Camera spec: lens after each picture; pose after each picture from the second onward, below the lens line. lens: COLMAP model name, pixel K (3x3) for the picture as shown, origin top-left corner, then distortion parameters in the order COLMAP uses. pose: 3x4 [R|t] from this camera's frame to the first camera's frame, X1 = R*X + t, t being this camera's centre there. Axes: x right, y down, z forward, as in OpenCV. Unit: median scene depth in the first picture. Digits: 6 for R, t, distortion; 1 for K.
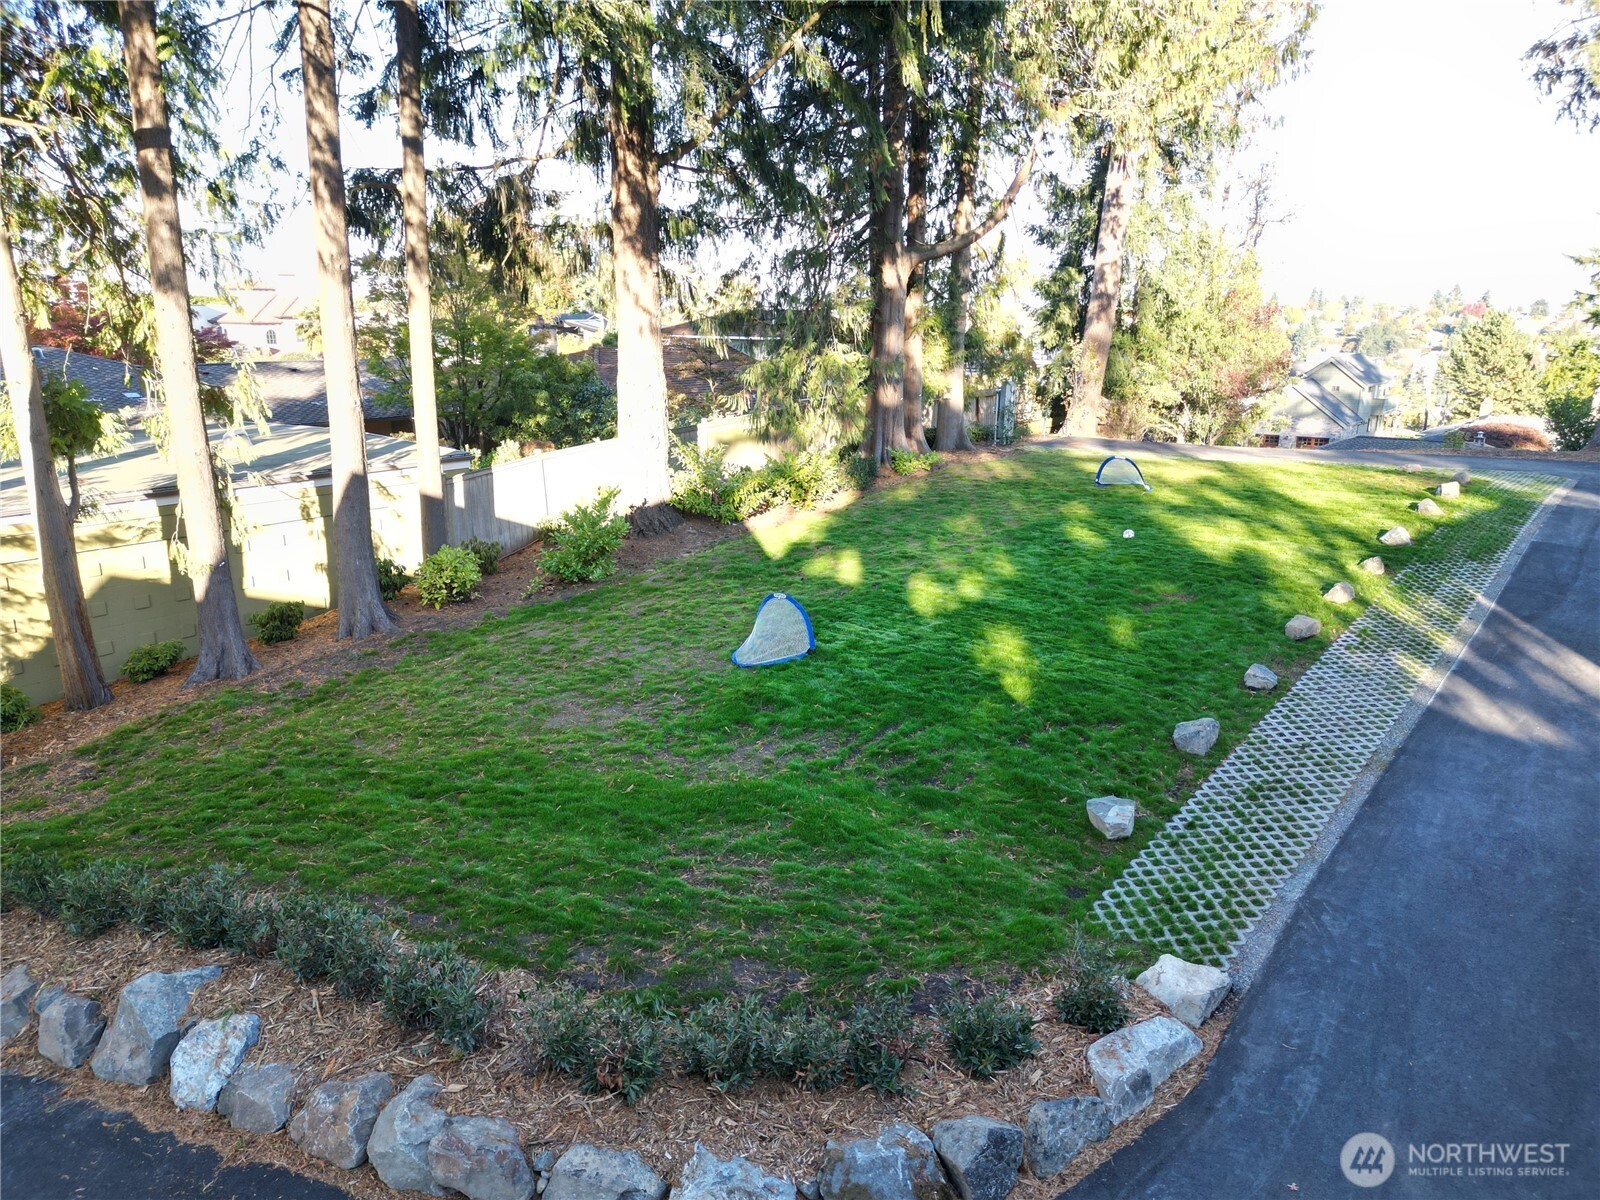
lens RADIAL K [[1123.9, 0, 797.2], [0, 1123.9, 595.0], [0, 0, 1]] dist [0.079640, -0.079178]
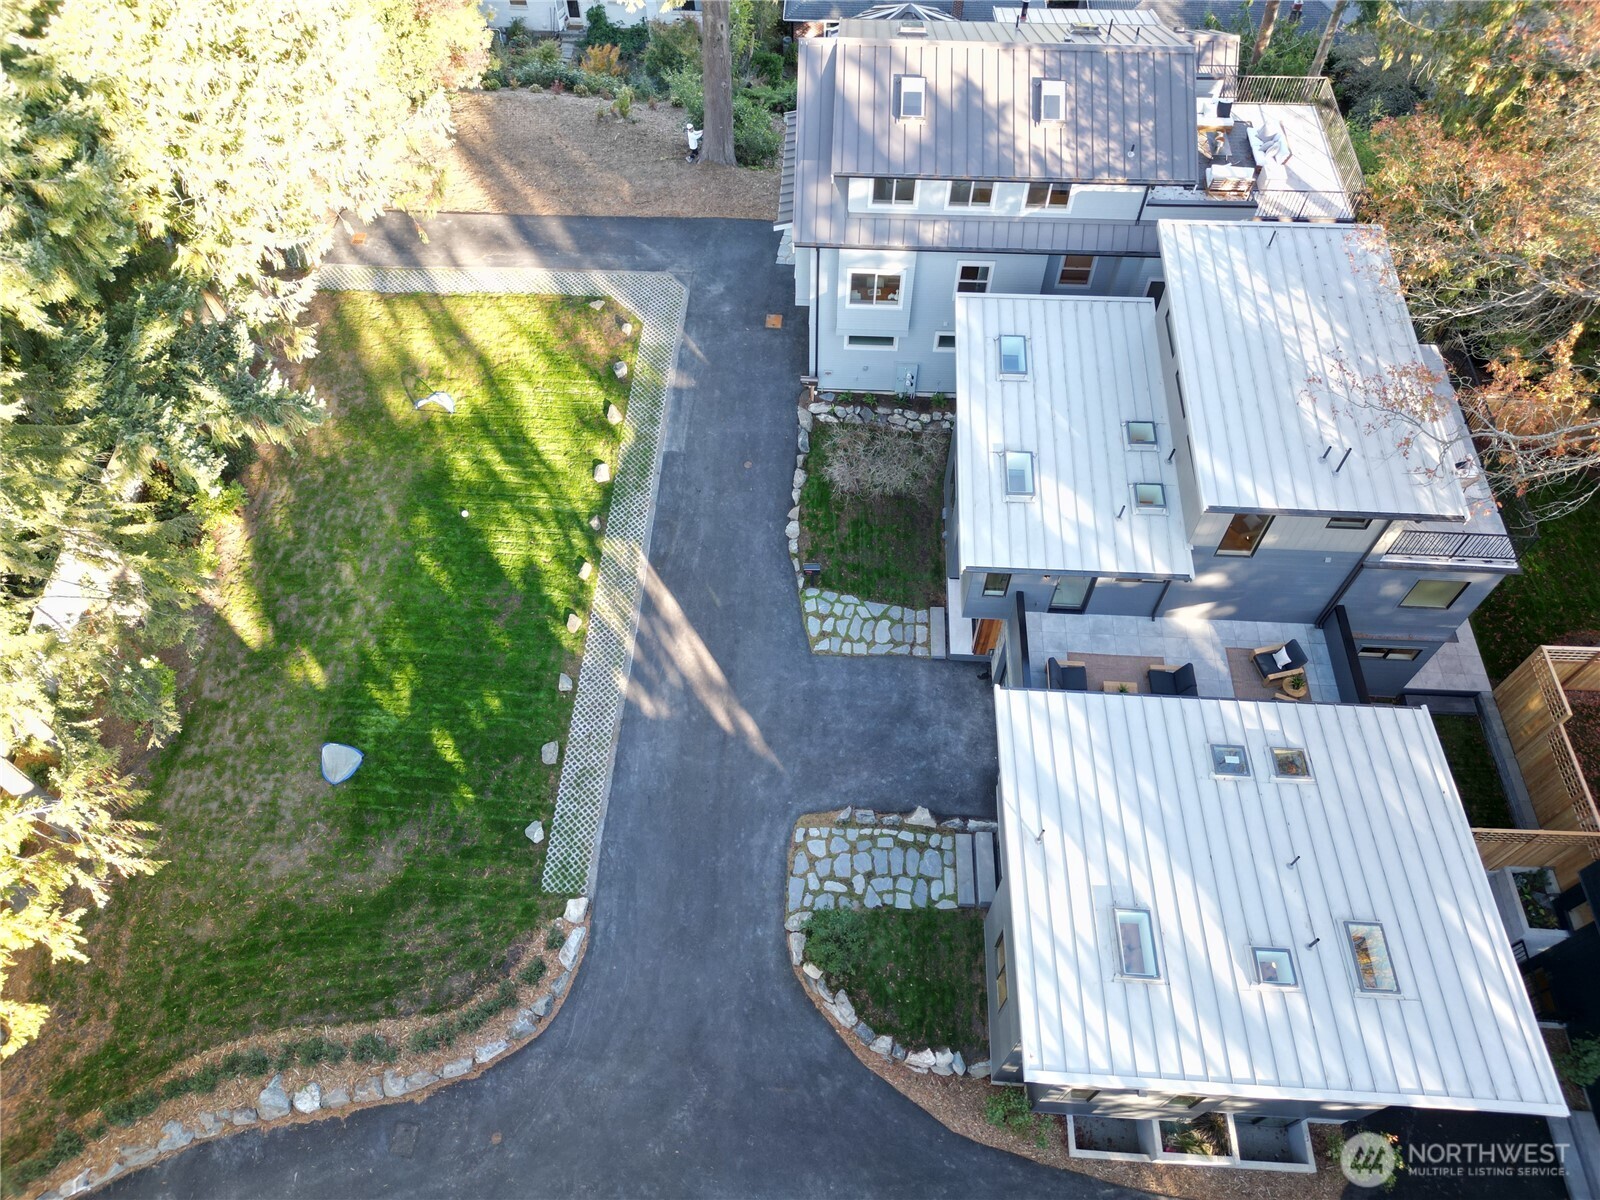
lens RADIAL K [[1123.9, 0, 797.2], [0, 1123.9, 595.0], [0, 0, 1]] dist [0.079640, -0.079178]
pose [[0.819990, -0.475325, 0.318879, 0.178500], [0.141894, 0.708530, 0.691268, -1.858910], [-0.554512, -0.521585, 0.648433, -0.772022]]
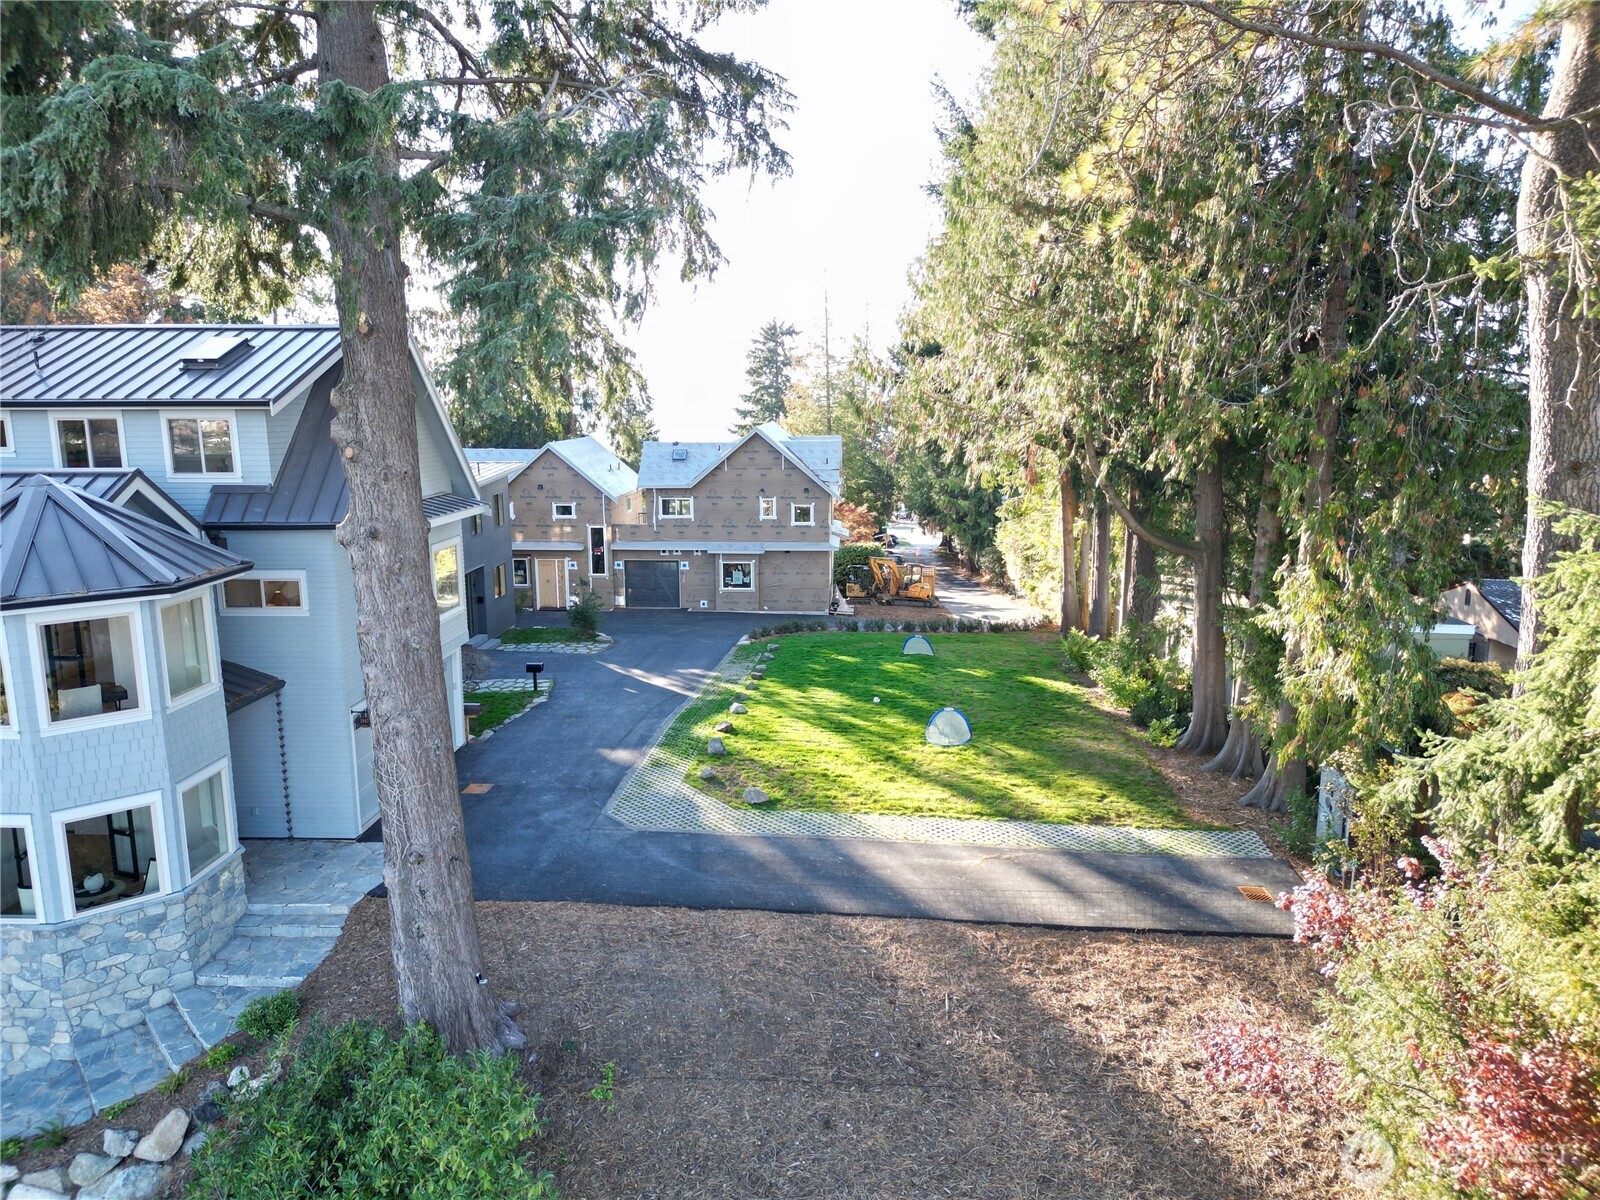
lens RADIAL K [[1119.4, 0, 780.0], [0, 1119.4, 599.8], [0, 0, 1]] dist [0.147879, -0.000130]
pose [[-0.831453, 0.101816, -0.546186, 2.225744], [-0.131972, 0.918737, 0.372164, -1.340588], [0.539693, 0.381518, -0.750450, 3.624965]]
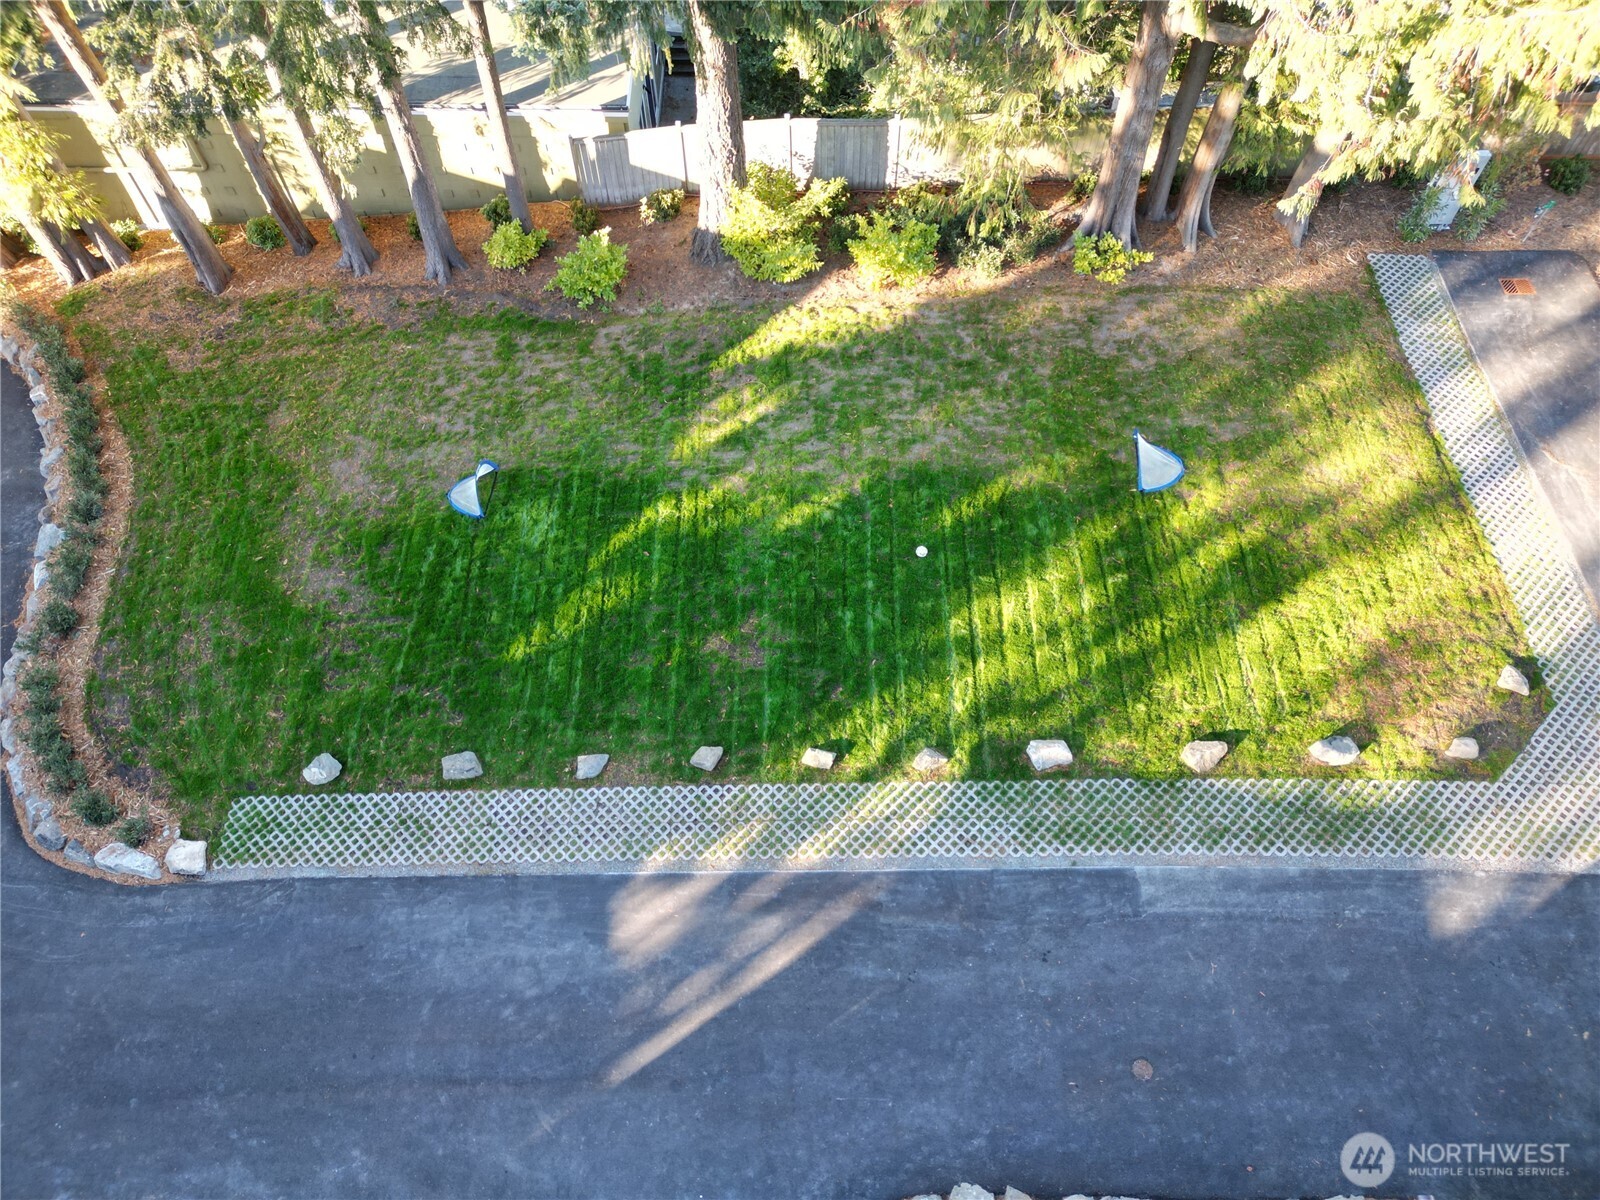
lens RADIAL K [[1123.9, 0, 797.2], [0, 1123.9, 595.0], [0, 0, 1]] dist [0.079640, -0.079178]
pose [[0.612580, 0.661146, -0.433164, 1.170121], [-0.188099, 0.654221, 0.732540, -1.246865], [0.767701, -0.367261, 0.525123, 0.678563]]
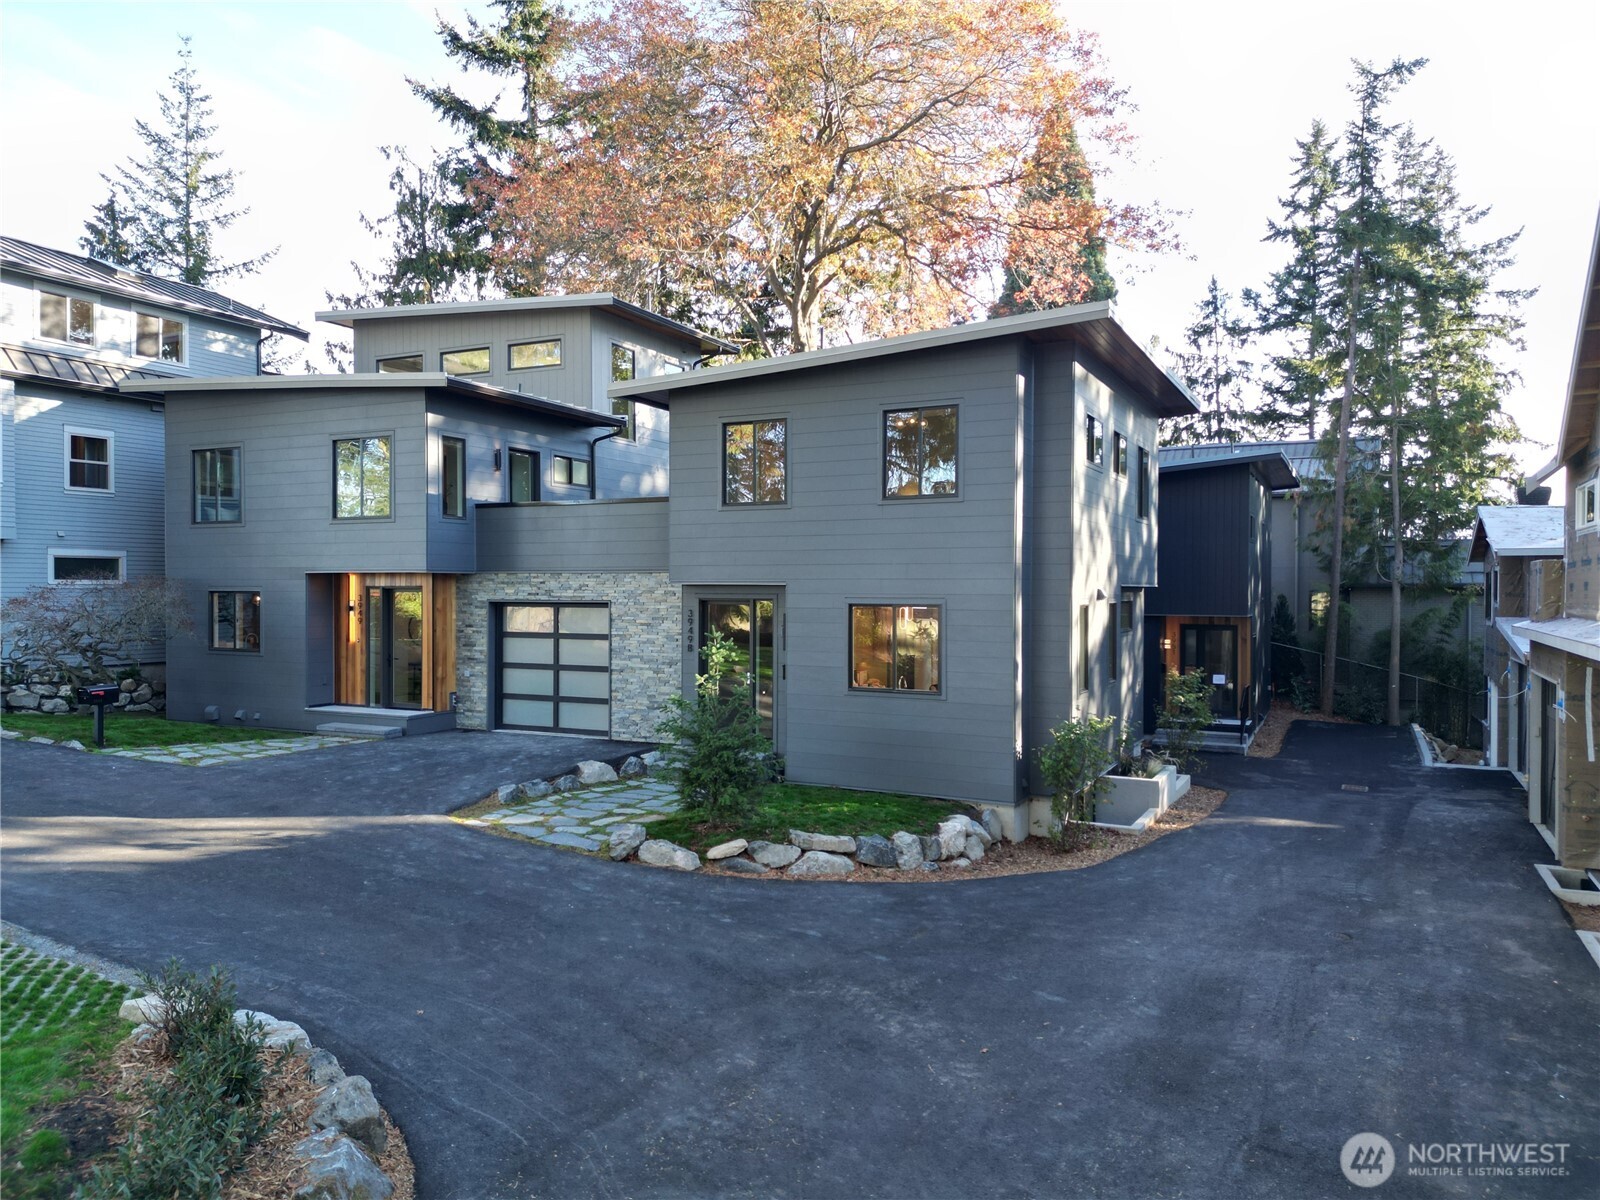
lens RADIAL K [[1114.9, 0, 790.1], [0, 1114.9, 597.5], [0, 0, 1]] dist [0.109896, -0.111098]
pose [[-0.183313, -0.011396, 0.982989, -0.535258], [0.239061, 0.969399, 0.055820, 0.049281], [-0.953544, 0.245227, -0.174979, 0.415434]]
